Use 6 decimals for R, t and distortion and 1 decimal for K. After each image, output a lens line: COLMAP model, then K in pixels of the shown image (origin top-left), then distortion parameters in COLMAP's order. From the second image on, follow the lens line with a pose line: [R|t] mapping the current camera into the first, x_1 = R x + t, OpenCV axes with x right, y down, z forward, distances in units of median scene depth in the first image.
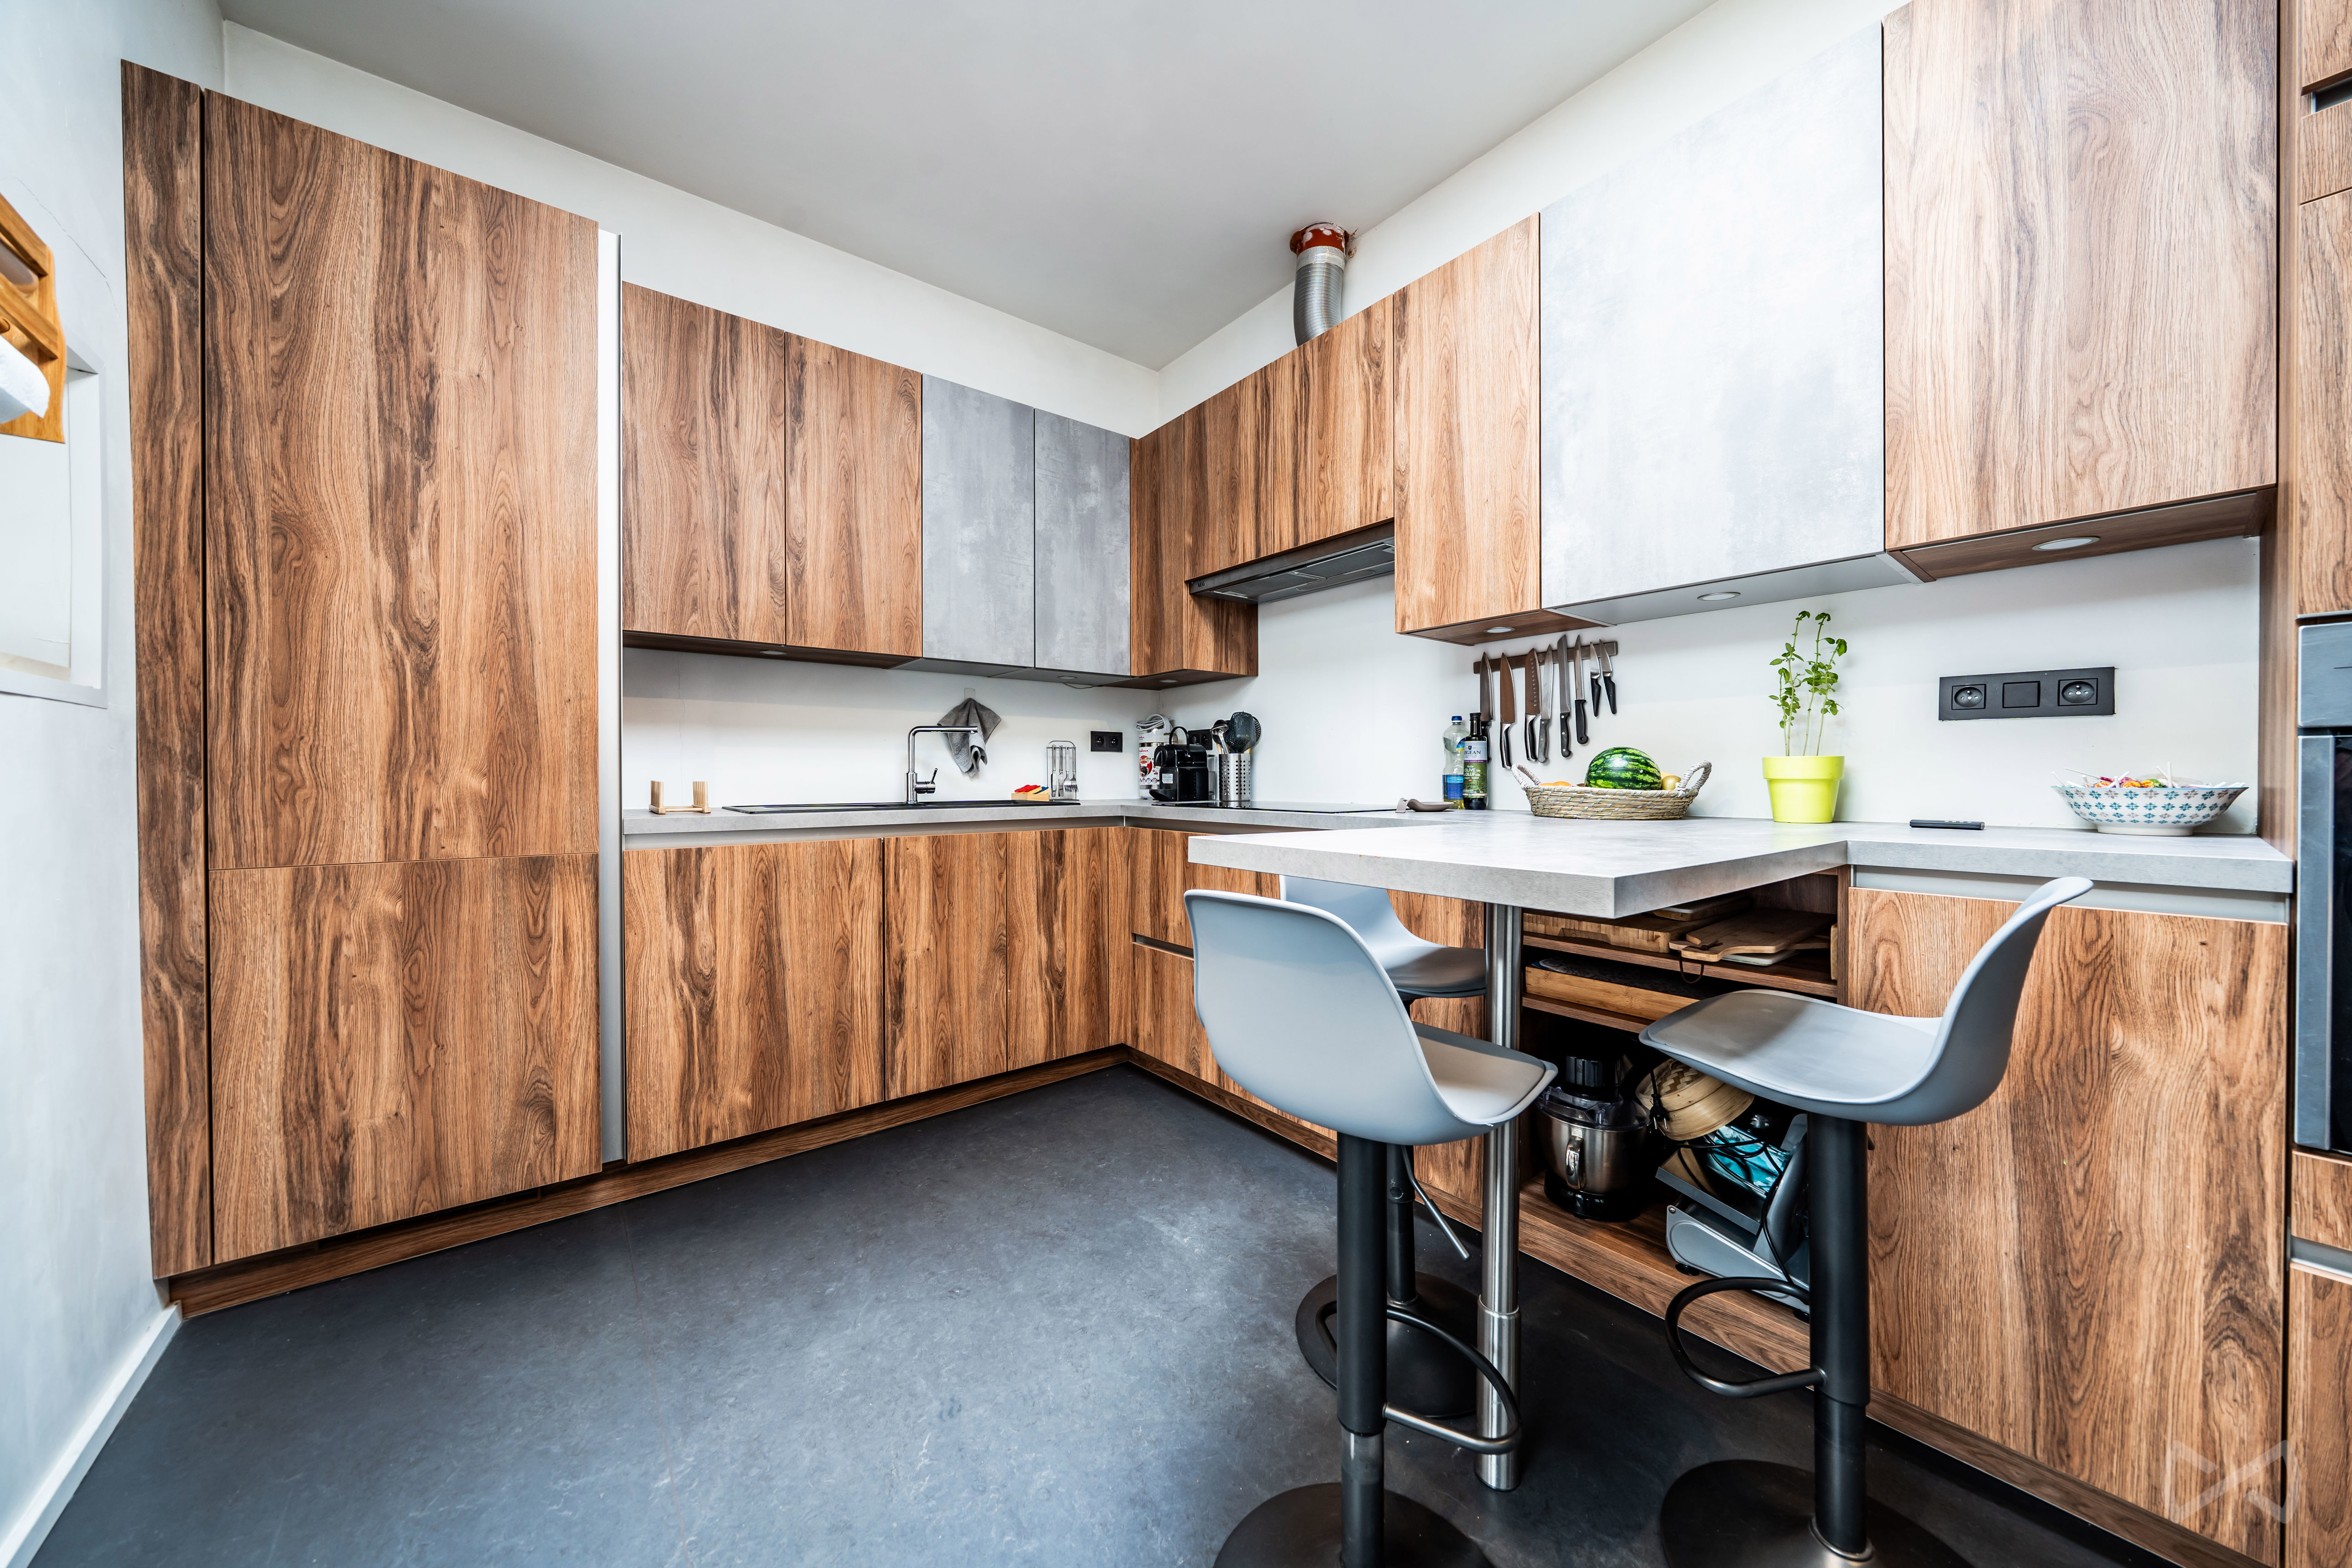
lens RADIAL K [[796.4, 0, 1176.9], [0, 796.4, 781.0], [0, 0, 1]] dist [-0.001583, -0.000018]
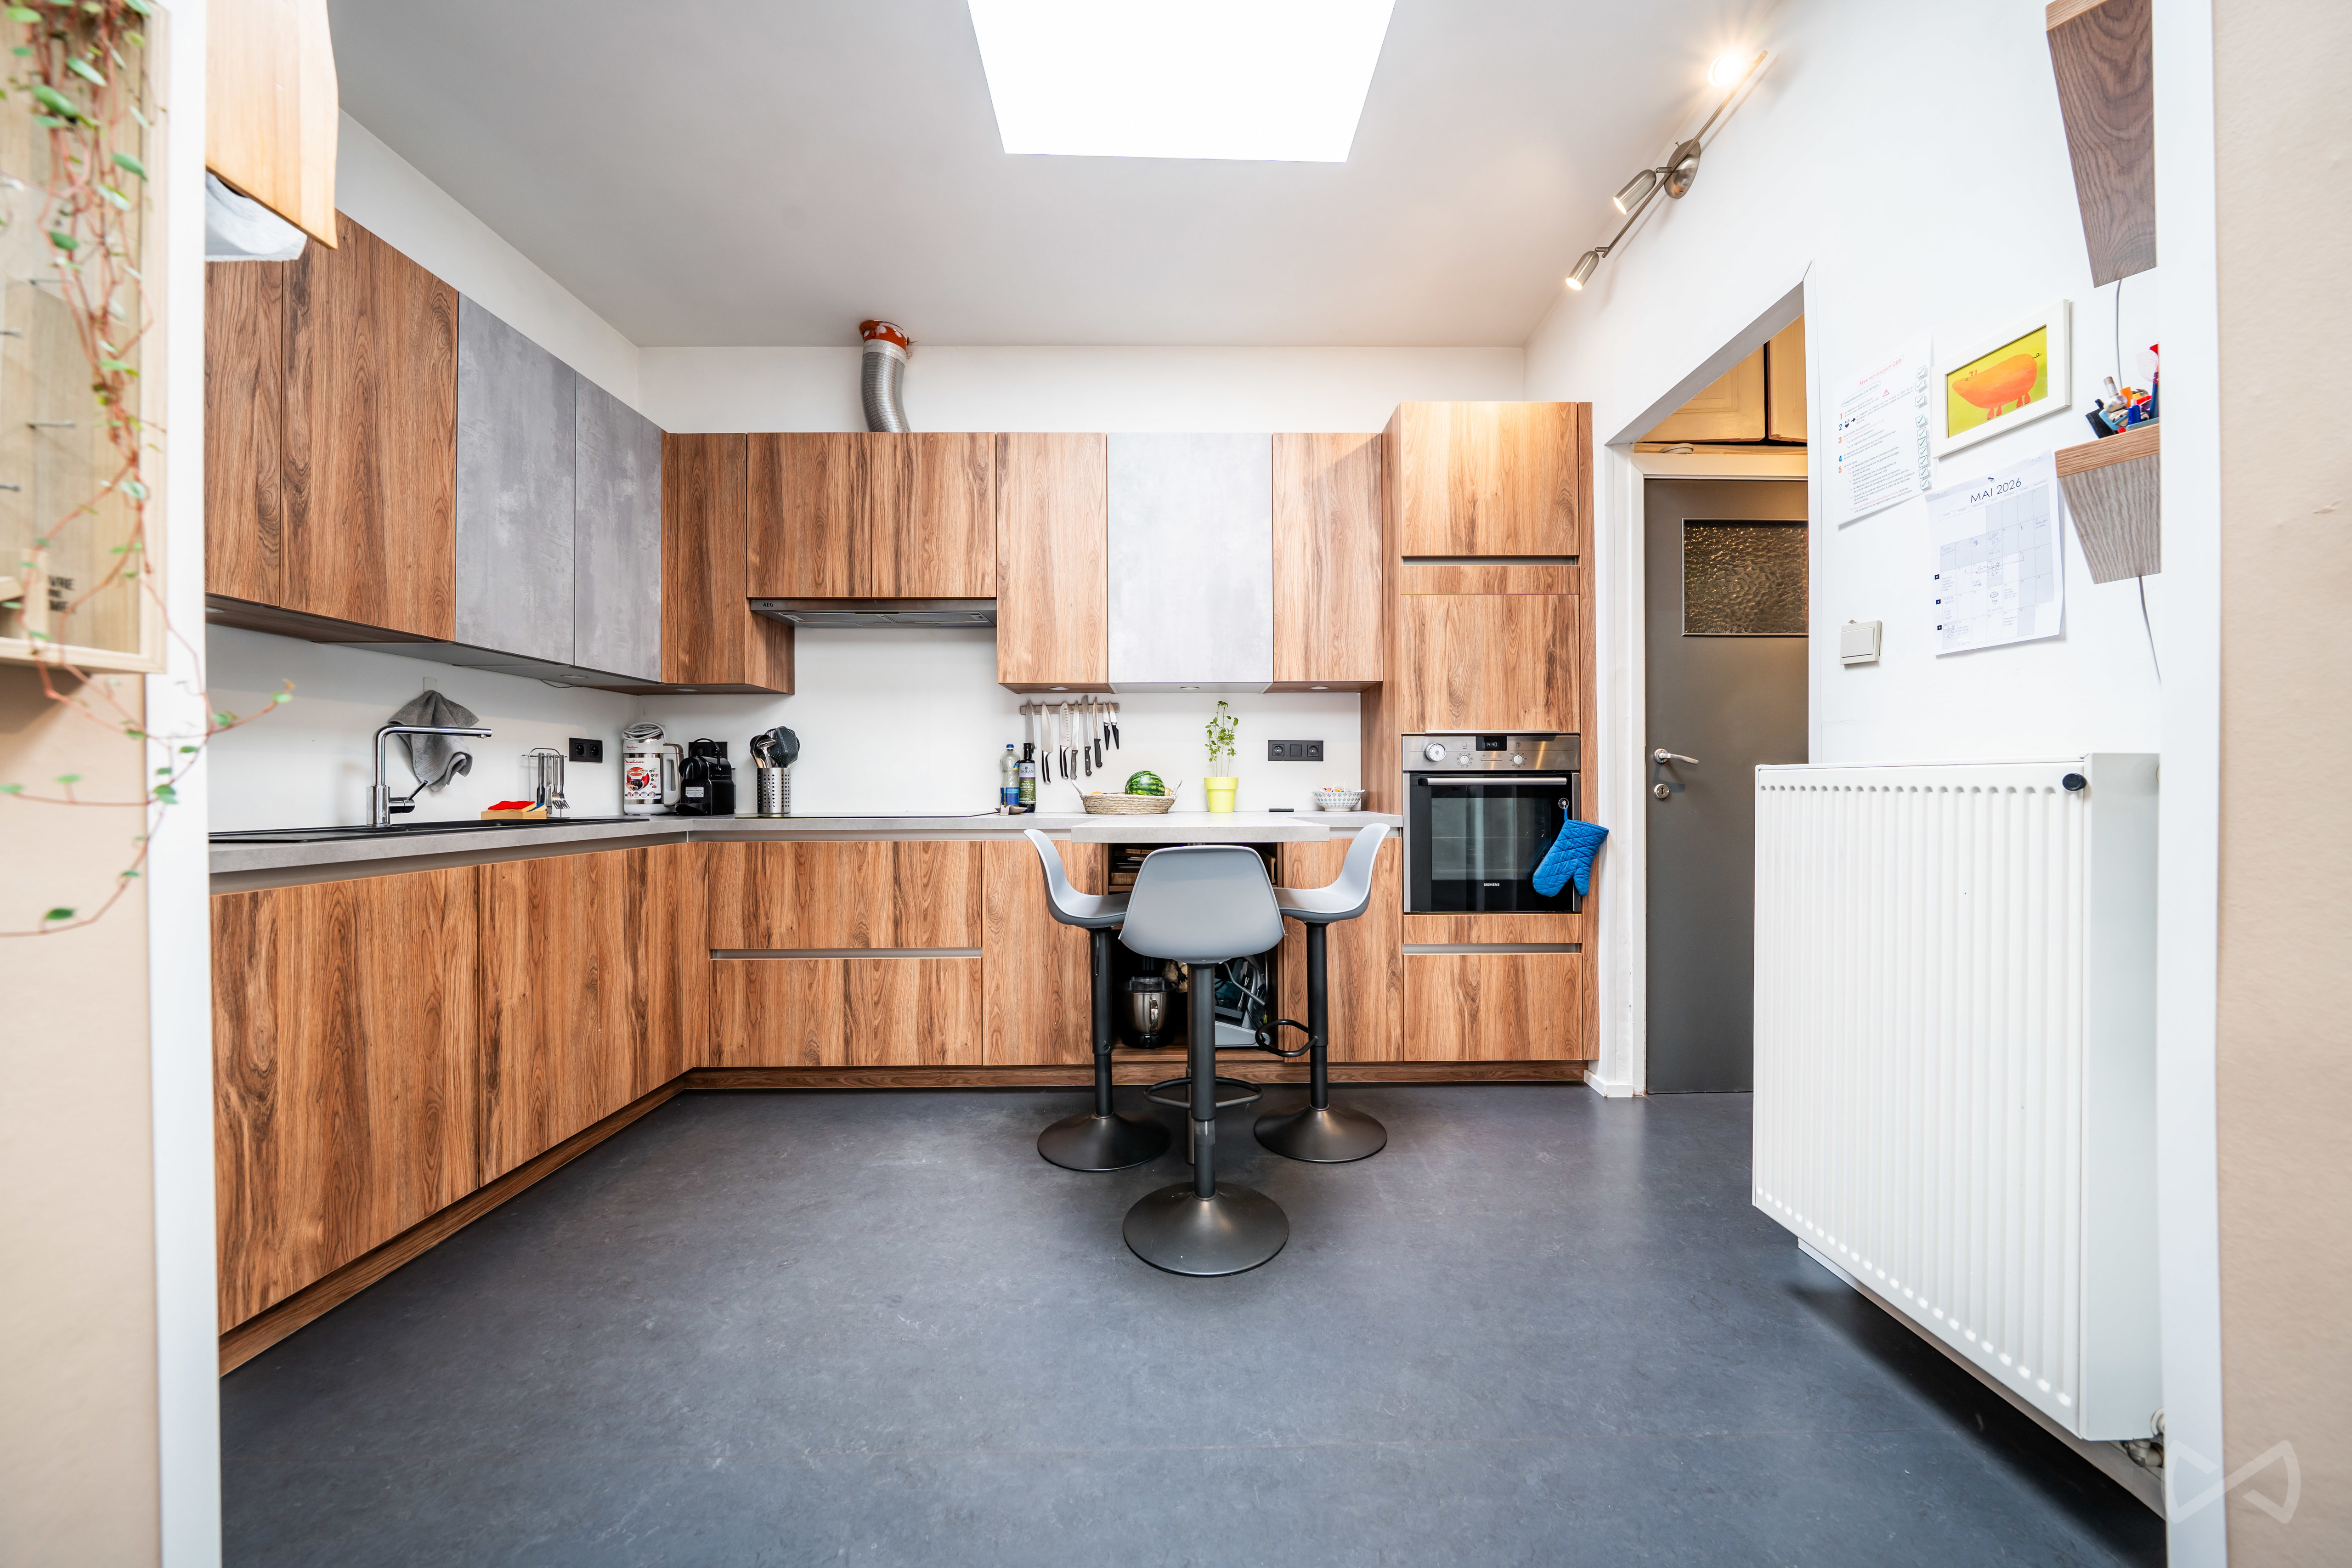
lens RADIAL K [[796.4, 0, 1176.9], [0, 796.4, 781.0], [0, 0, 1]] dist [-0.001583, -0.000018]
pose [[0.623851, 0.004706, 0.781529, -0.531908], [0.008406, 0.999884, -0.012731, 0.000696], [-0.781498, 0.014512, 0.623739, -0.070501]]
